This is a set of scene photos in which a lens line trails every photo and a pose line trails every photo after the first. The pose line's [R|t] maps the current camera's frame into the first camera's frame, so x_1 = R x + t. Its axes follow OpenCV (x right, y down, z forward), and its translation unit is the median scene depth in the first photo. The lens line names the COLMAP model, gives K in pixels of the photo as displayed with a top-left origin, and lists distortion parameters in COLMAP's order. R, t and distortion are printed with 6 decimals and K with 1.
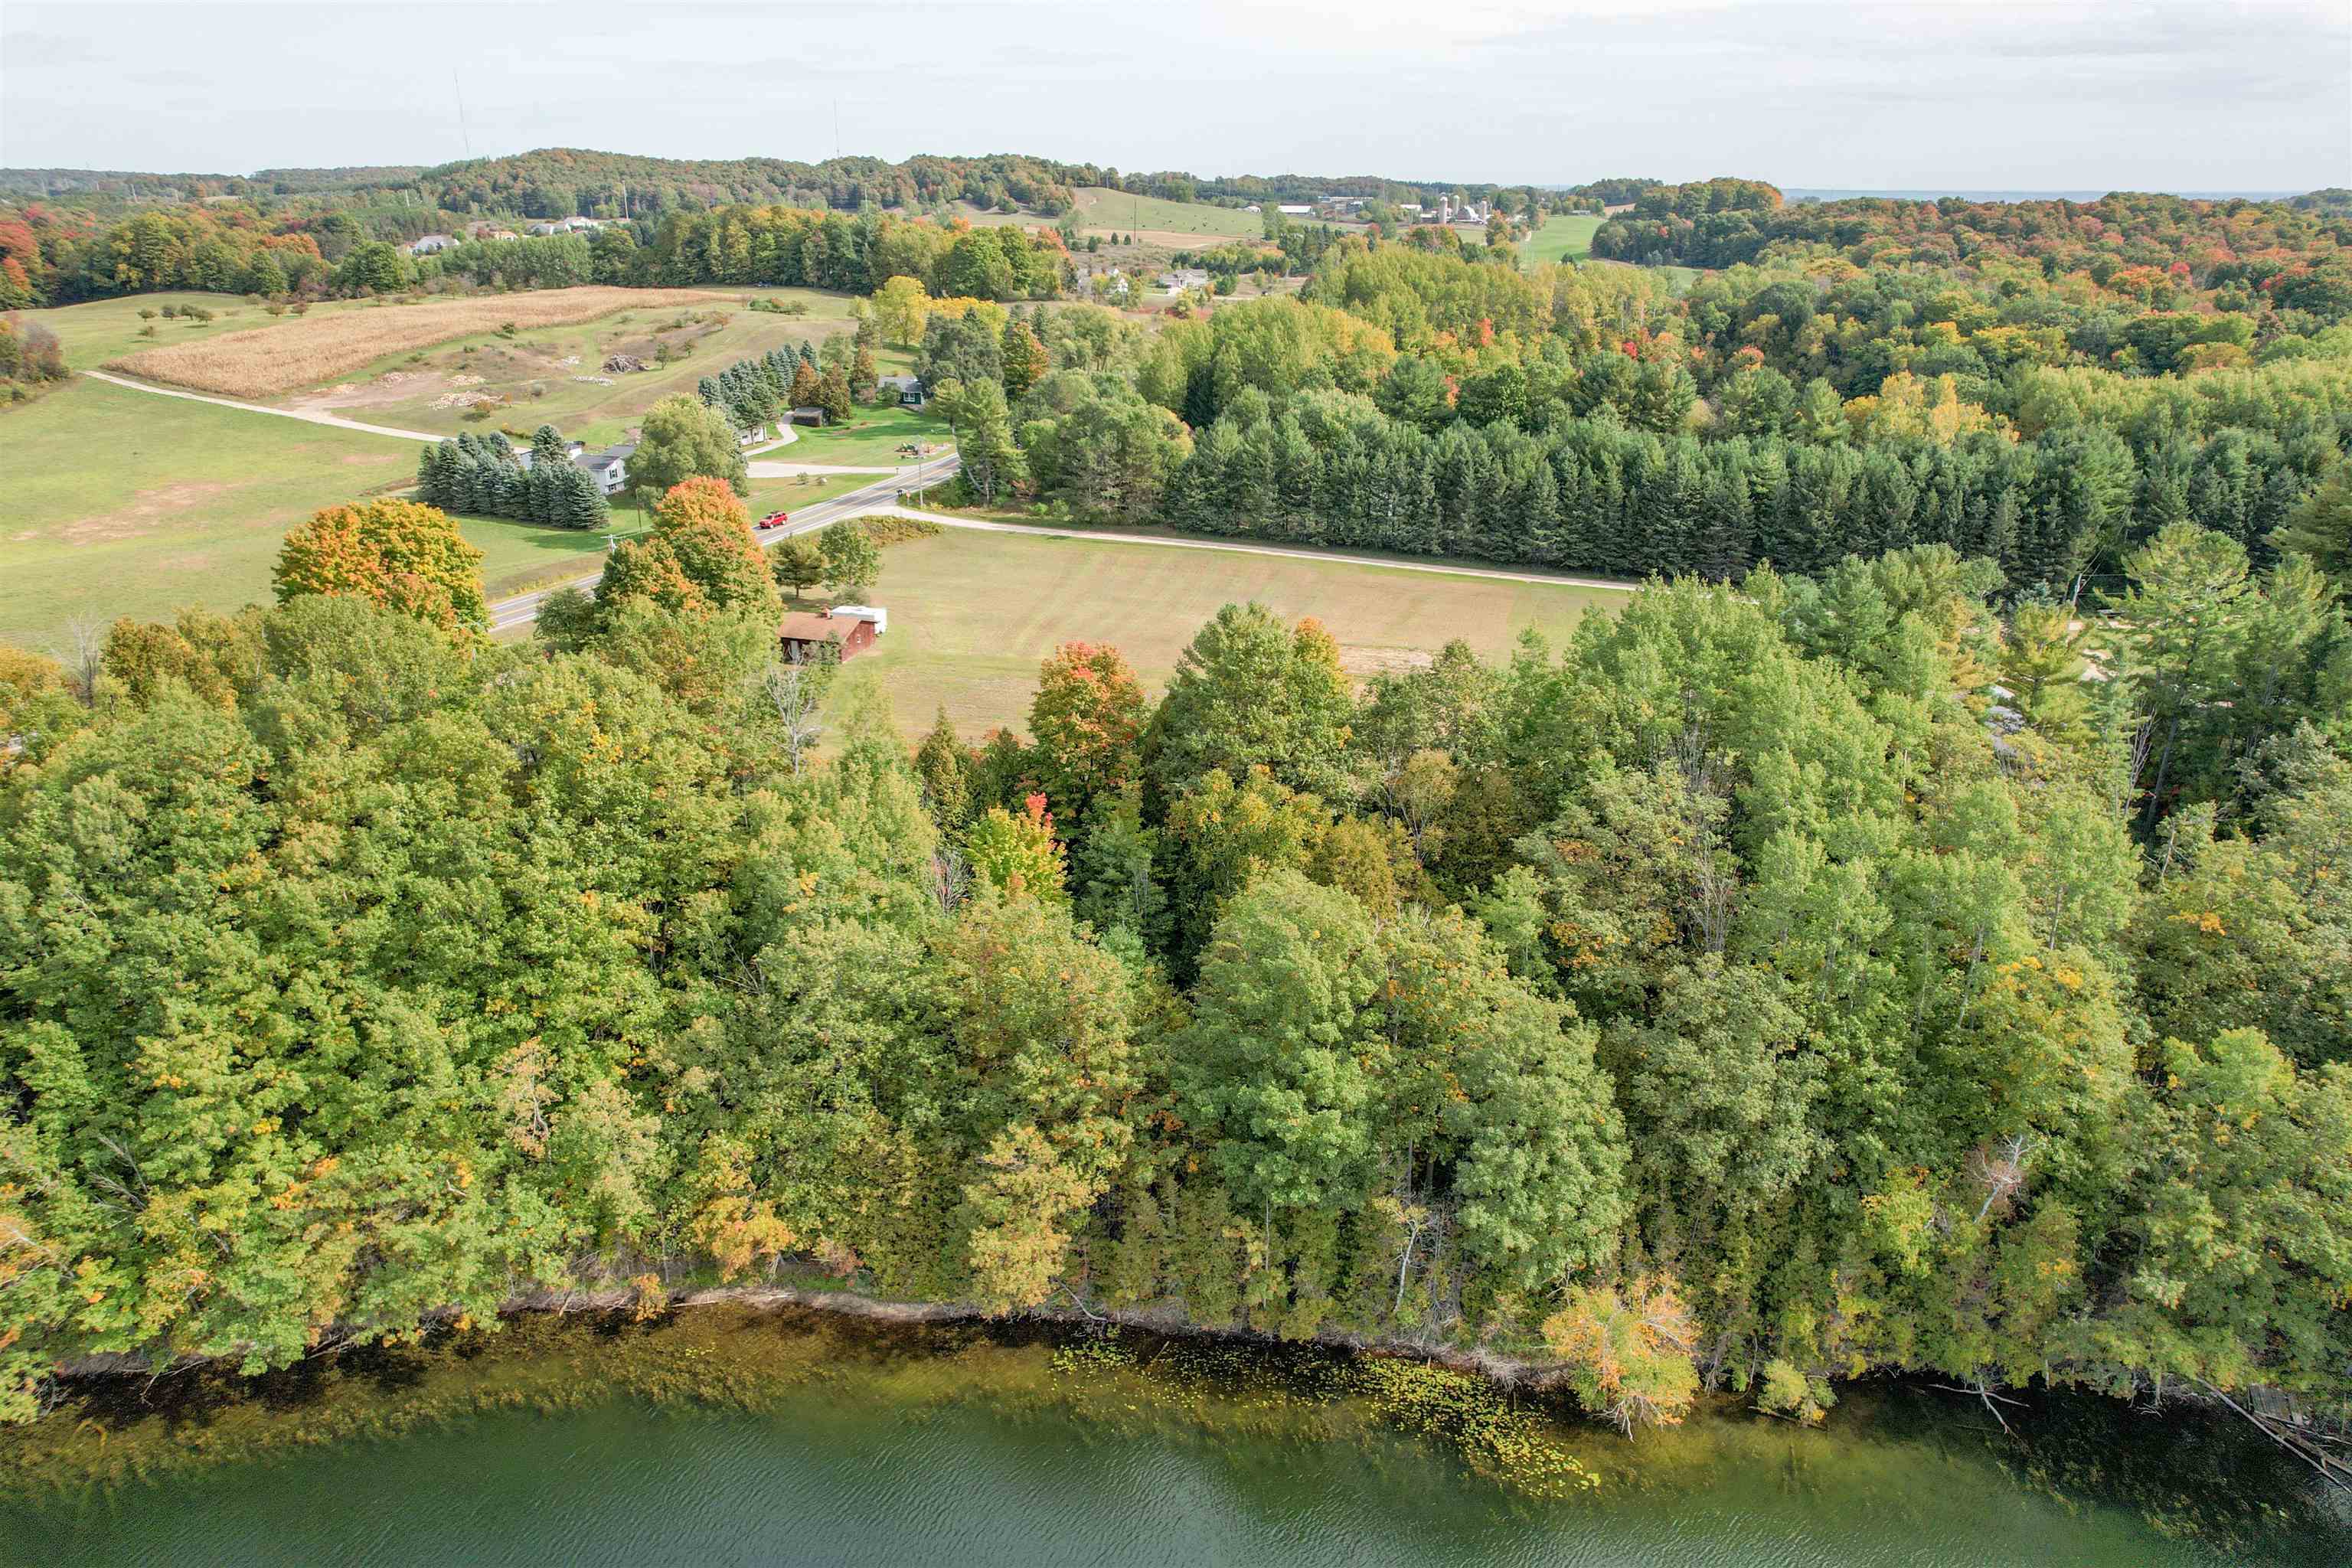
lens RADIAL K [[1519.9, 0, 1190.4], [0, 1519.9, 777.3], [0, 0, 1]] dist [-0.081447, 0.077966]
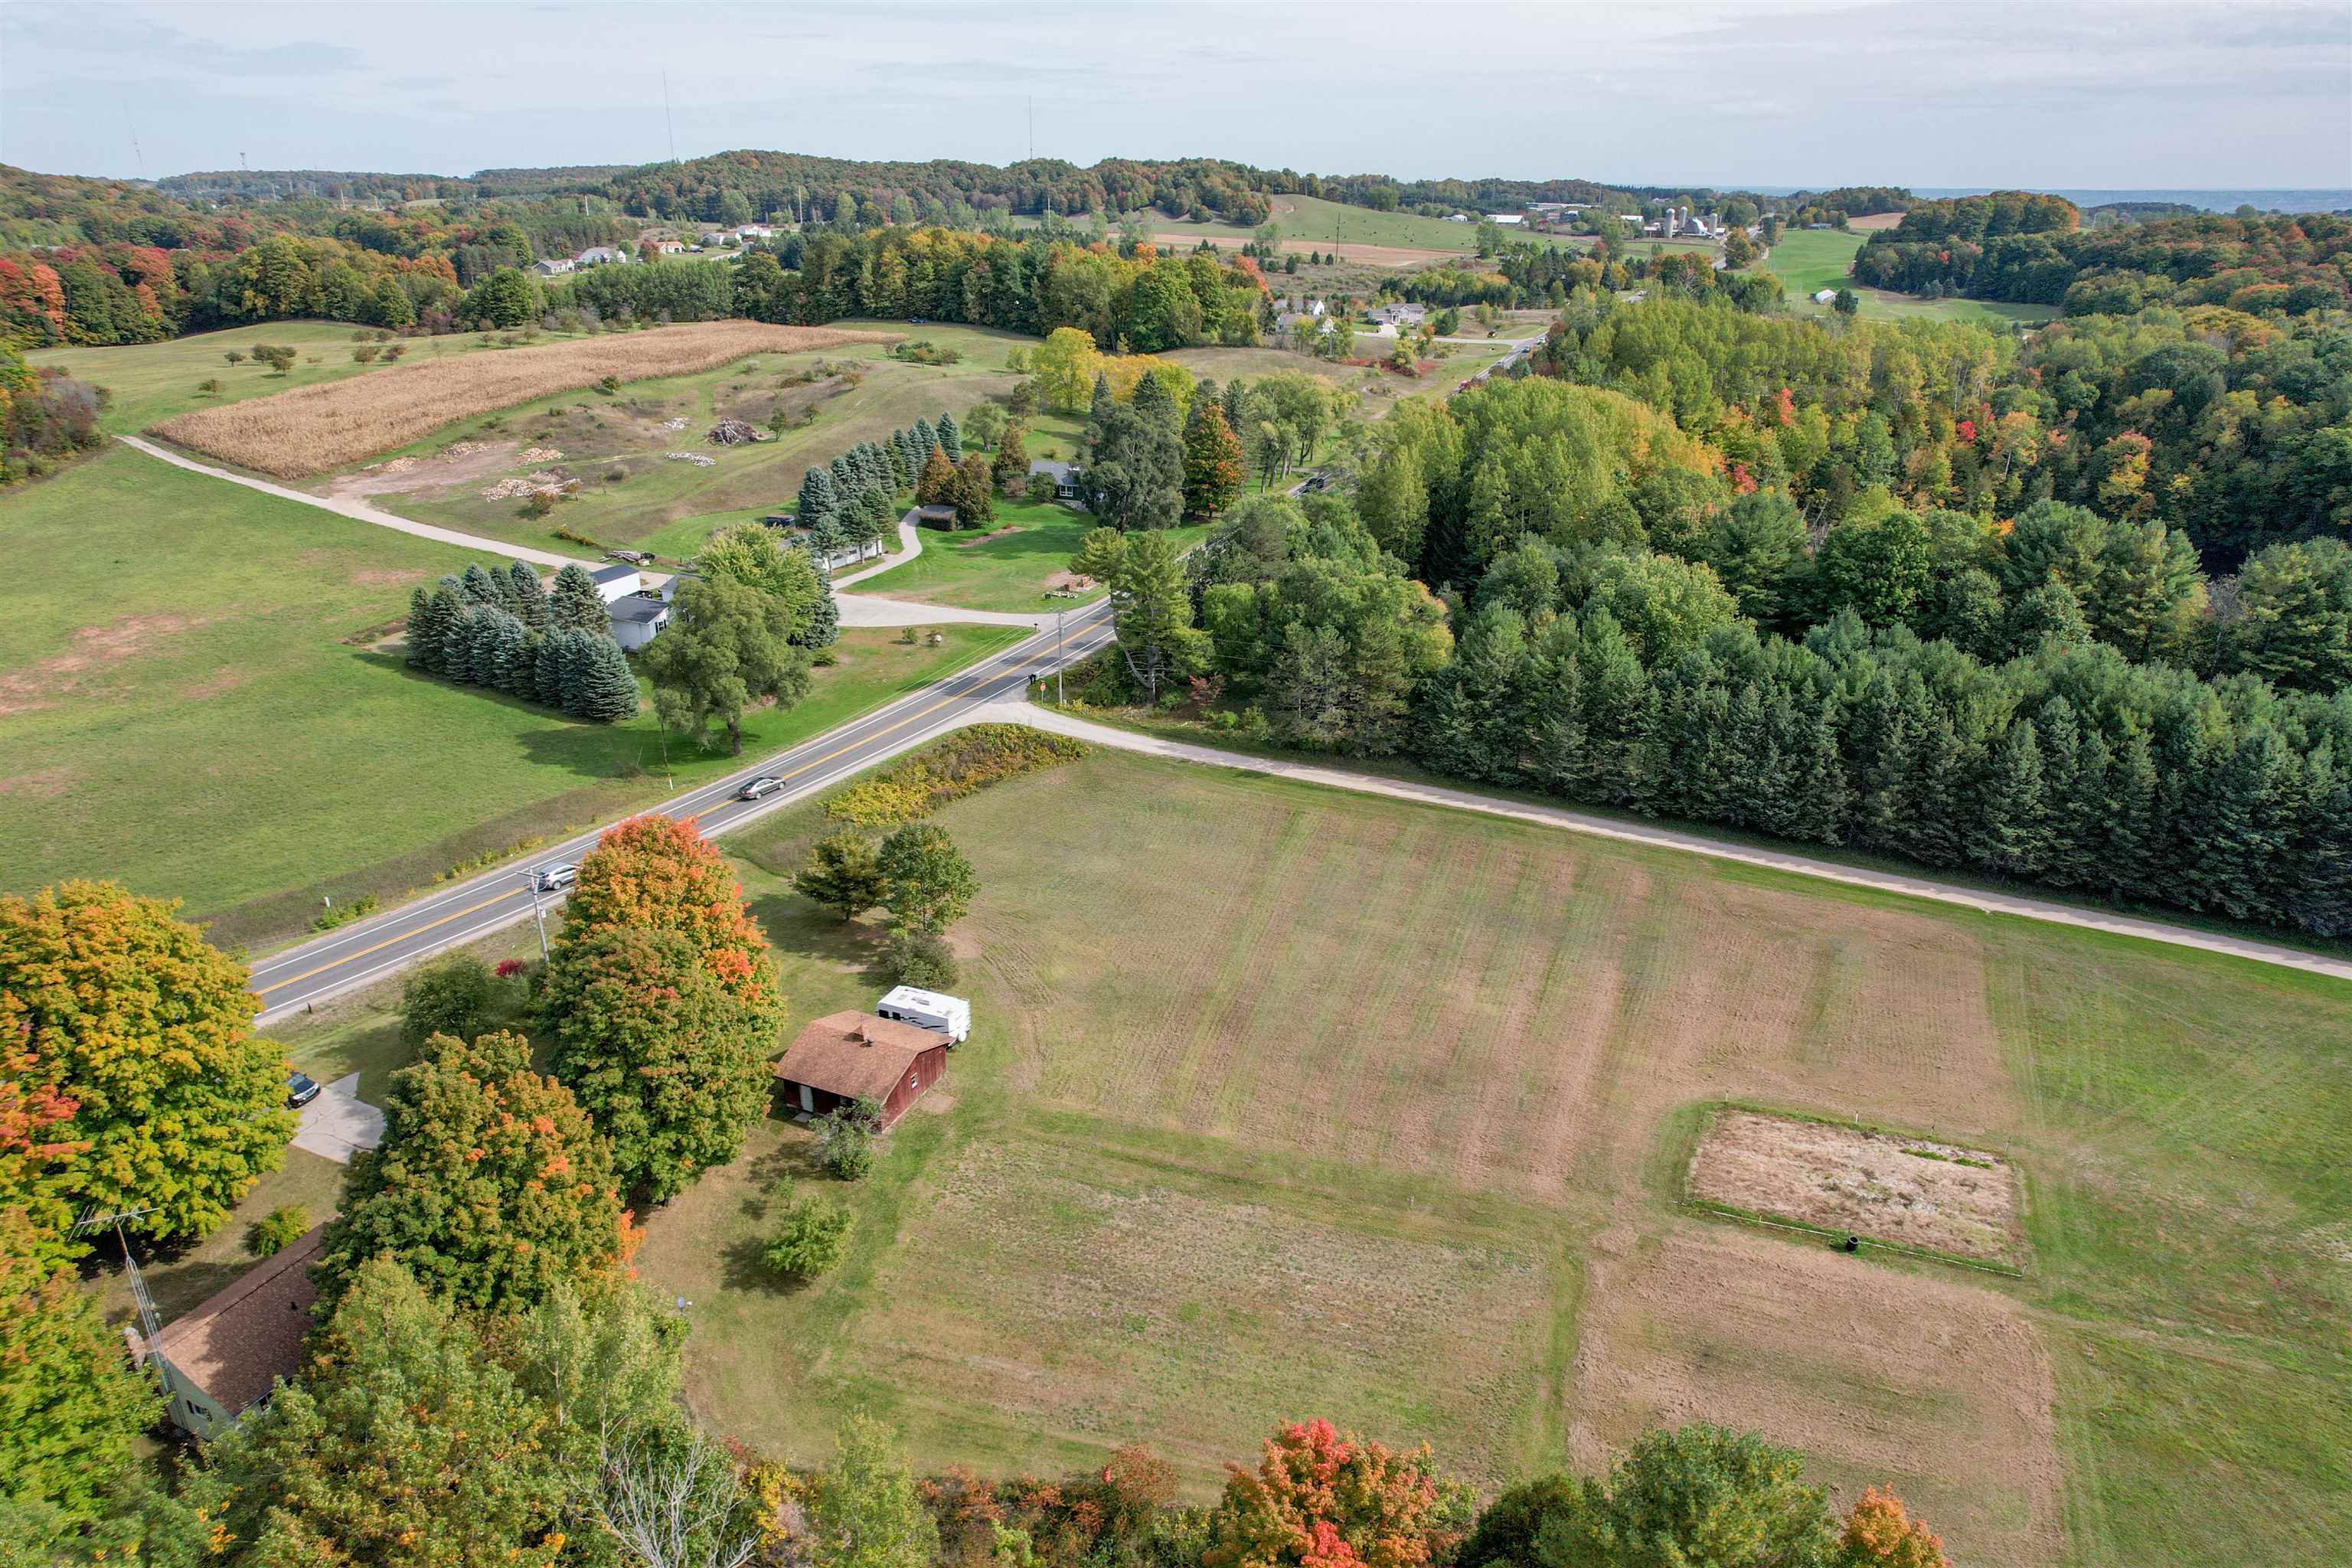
lens RADIAL K [[1519.9, 0, 1190.4], [0, 1519.9, 777.3], [0, 0, 1]] dist [-0.081447, 0.077966]
pose [[0.992916, 0.045834, -0.109622, -0.037586], [-0.045628, 0.998949, 0.004389, -0.152443], [0.109708, 0.000644, 0.993964, 0.300093]]
